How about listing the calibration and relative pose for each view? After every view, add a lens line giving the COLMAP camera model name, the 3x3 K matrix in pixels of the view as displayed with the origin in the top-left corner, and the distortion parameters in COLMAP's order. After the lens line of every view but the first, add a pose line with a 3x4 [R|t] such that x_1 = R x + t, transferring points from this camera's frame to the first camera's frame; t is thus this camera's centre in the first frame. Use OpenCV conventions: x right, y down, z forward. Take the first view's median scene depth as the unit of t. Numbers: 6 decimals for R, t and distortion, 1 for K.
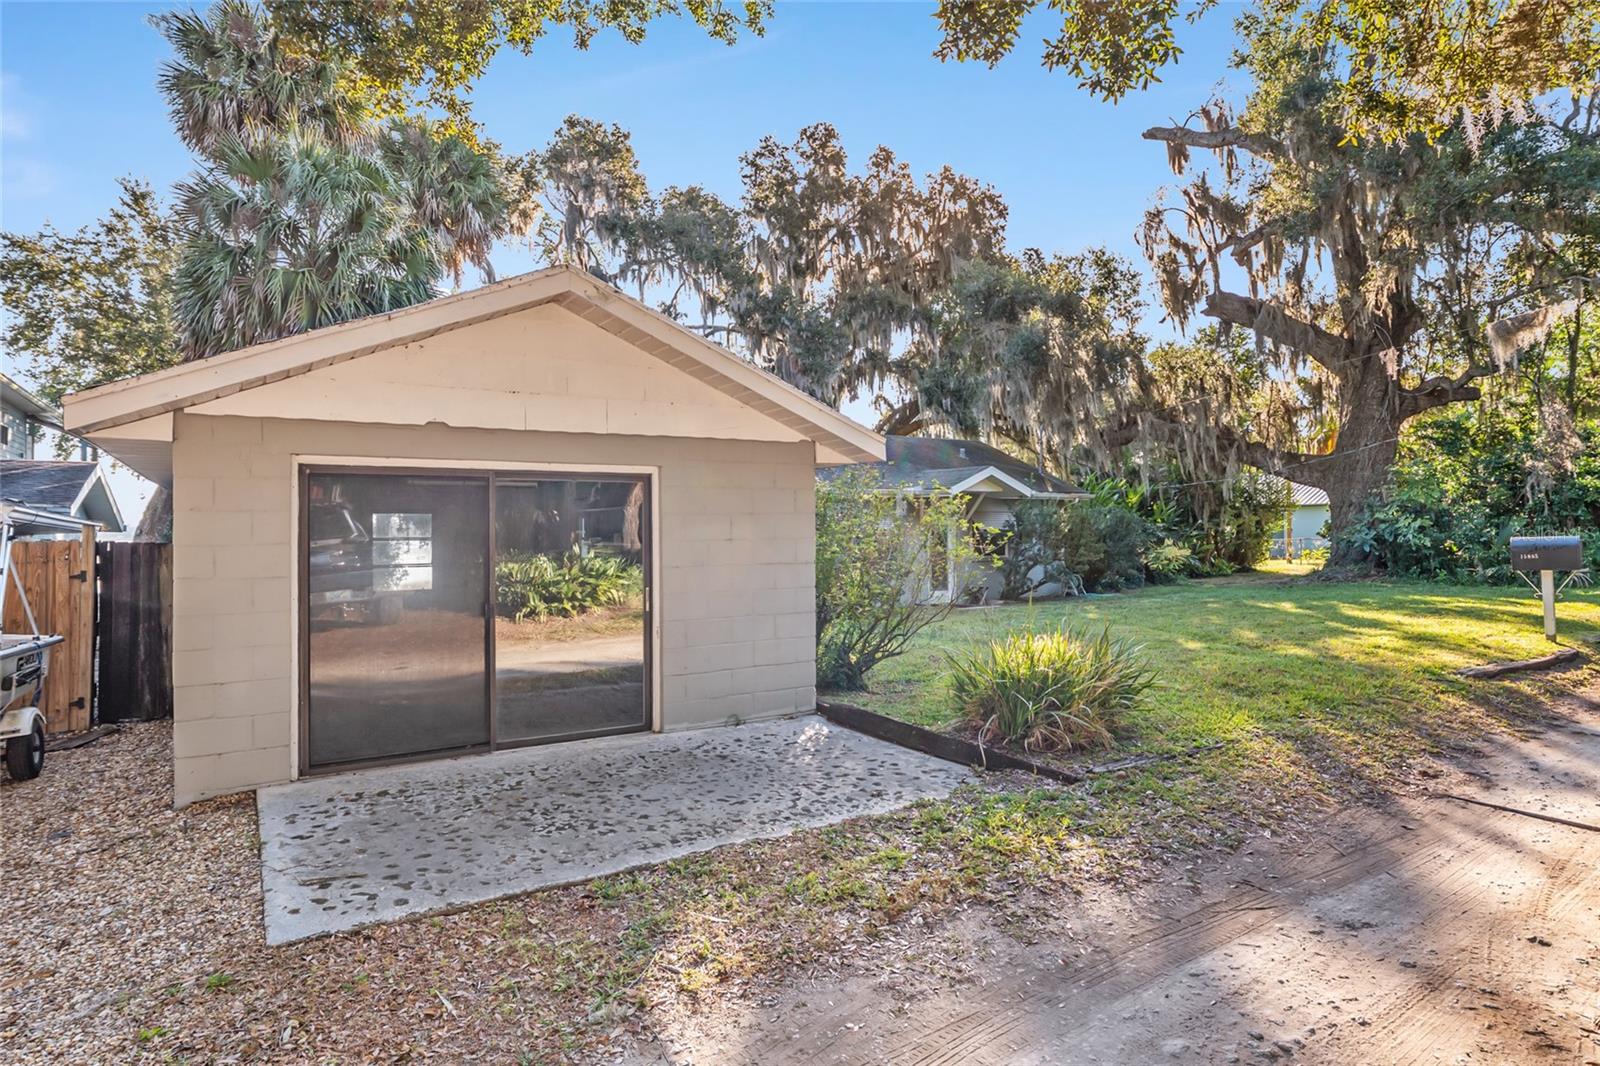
lens RADIAL K [[882.9, 0, 800.0], [0, 882.9, 533.0], [0, 0, 1]] dist [-0.023764, -0.000068]
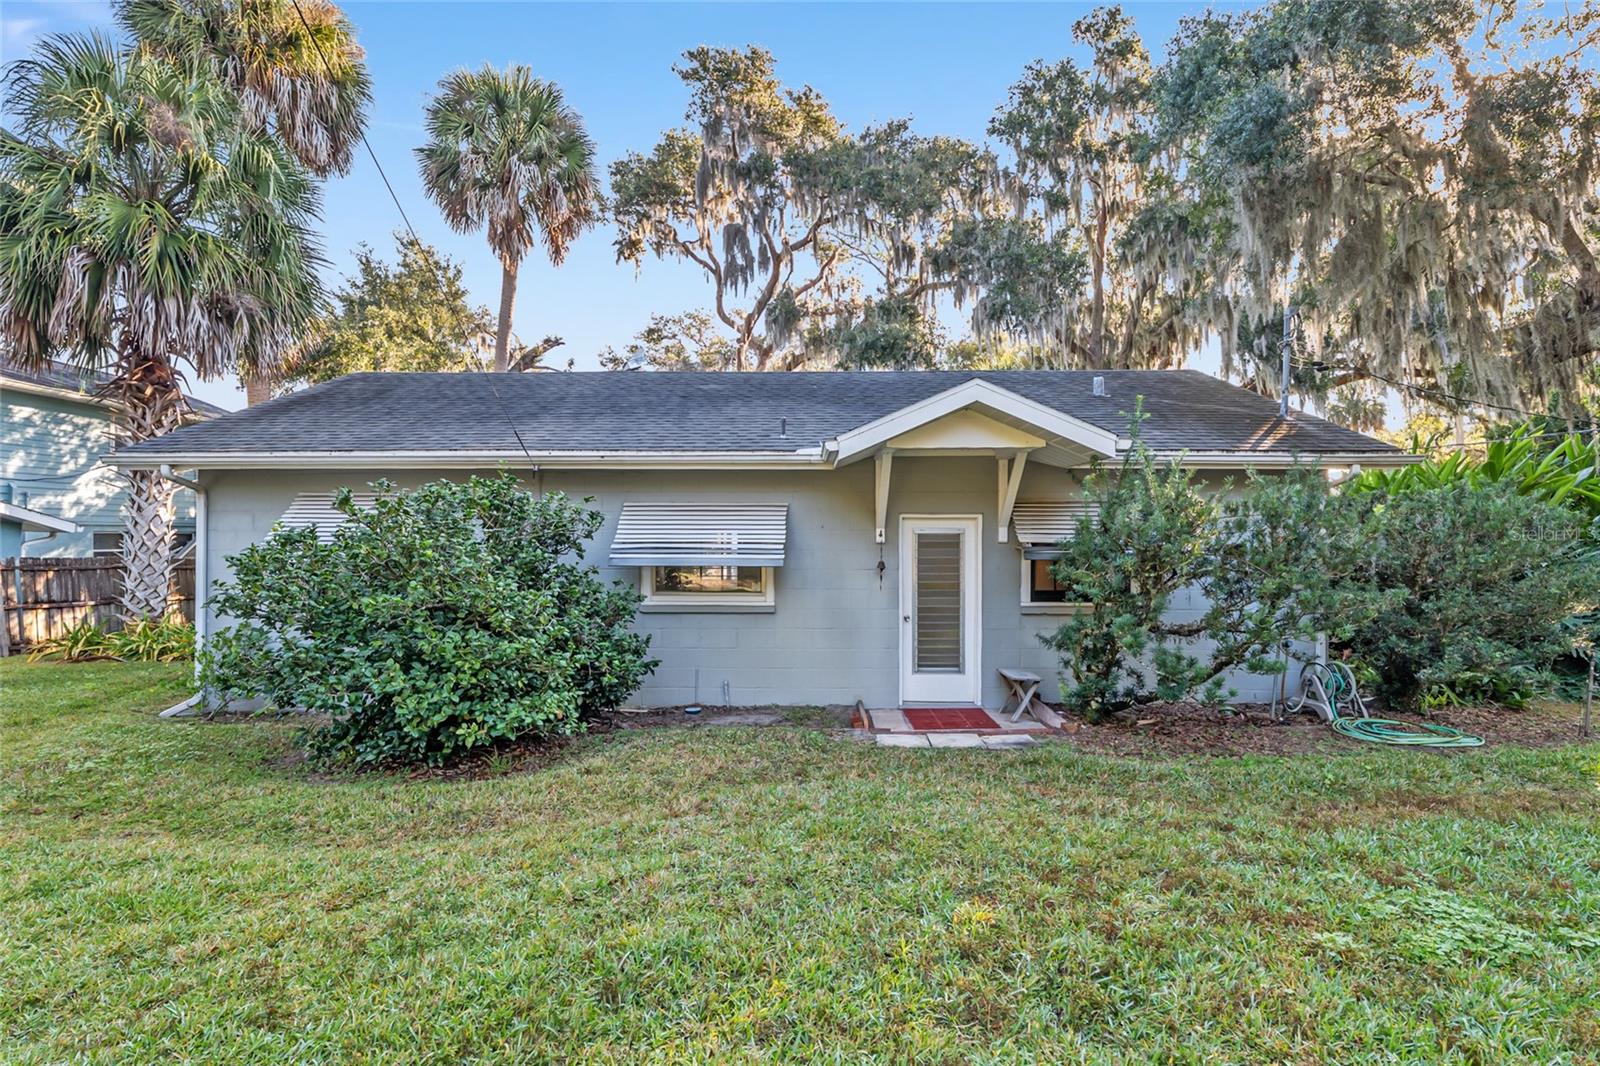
lens RADIAL K [[742.0, 0, 800.0], [0, 742.0, 533.0], [0, 0, 1]] dist [-0.000714, 0.000260]
pose [[0.847960, 0.008675, -0.529990, 0.229757], [-0.010490, 0.999945, -0.000417, -0.005405], [0.529957, 0.005913, 0.848004, 0.484805]]
